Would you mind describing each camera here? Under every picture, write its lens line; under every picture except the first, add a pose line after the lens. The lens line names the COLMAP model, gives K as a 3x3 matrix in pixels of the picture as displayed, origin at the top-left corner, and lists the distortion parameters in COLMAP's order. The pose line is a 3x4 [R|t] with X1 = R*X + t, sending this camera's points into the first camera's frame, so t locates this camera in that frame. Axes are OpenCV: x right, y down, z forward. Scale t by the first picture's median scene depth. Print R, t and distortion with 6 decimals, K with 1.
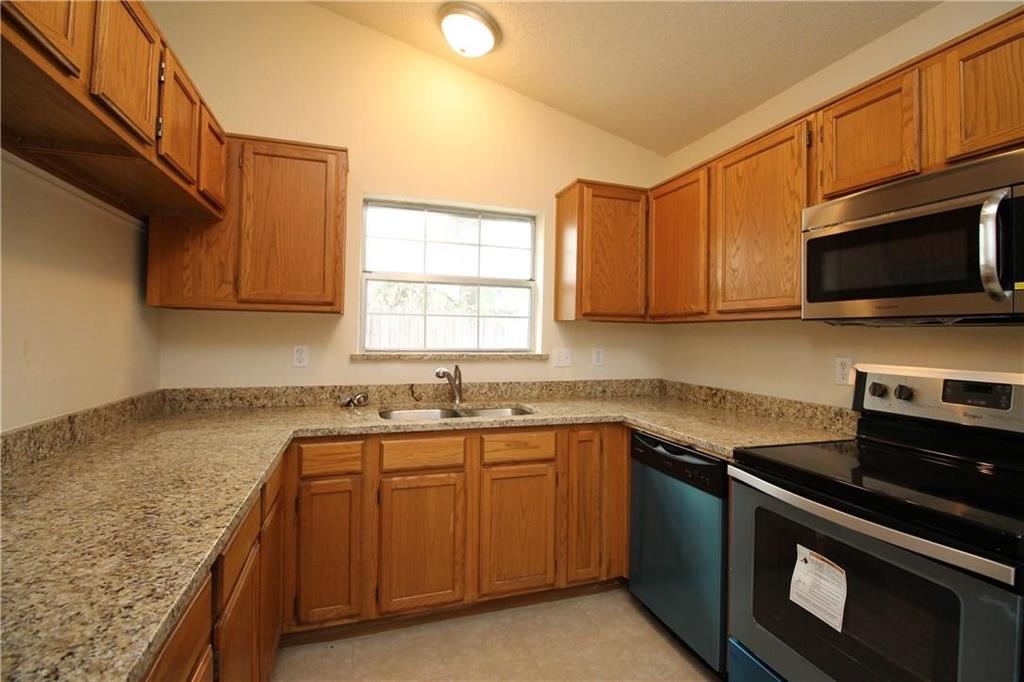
lens RADIAL K [[474.2, 0, 519.1], [0, 474.2, 330.3], [0, 0, 1]] dist [0.001812, -0.019976]
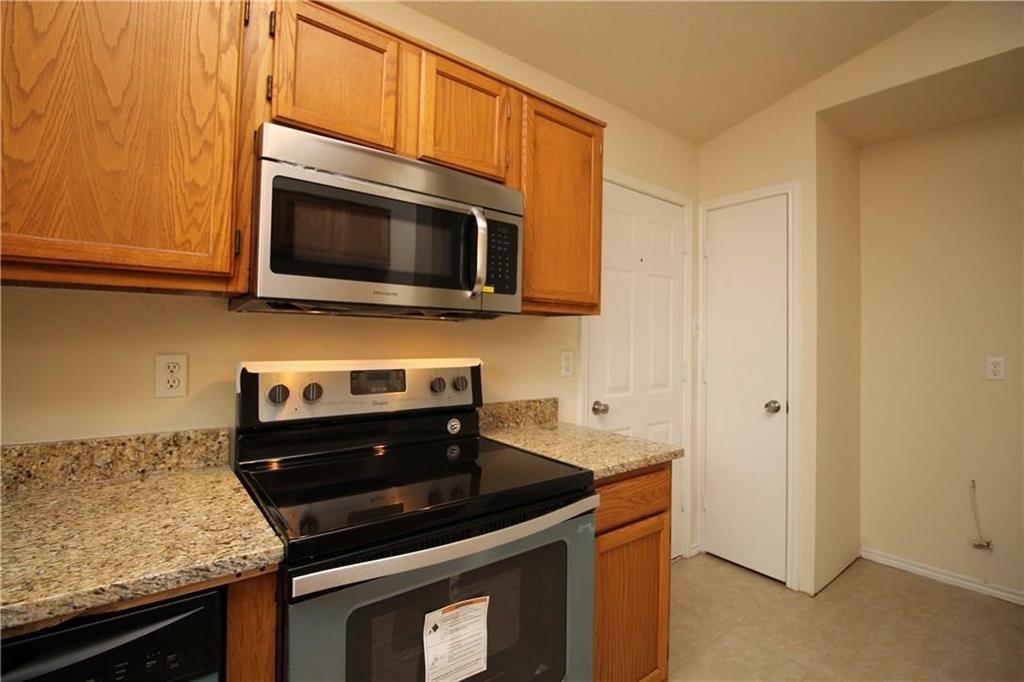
lens RADIAL K [[474.2, 0, 519.1], [0, 474.2, 330.3], [0, 0, 1]] dist [0.001812, -0.019976]
pose [[-0.346781, -0.007273, 0.937918, -0.082646], [-0.029477, 0.999561, -0.003148, 0.009275], [-0.937483, -0.028738, -0.346843, 0.684547]]
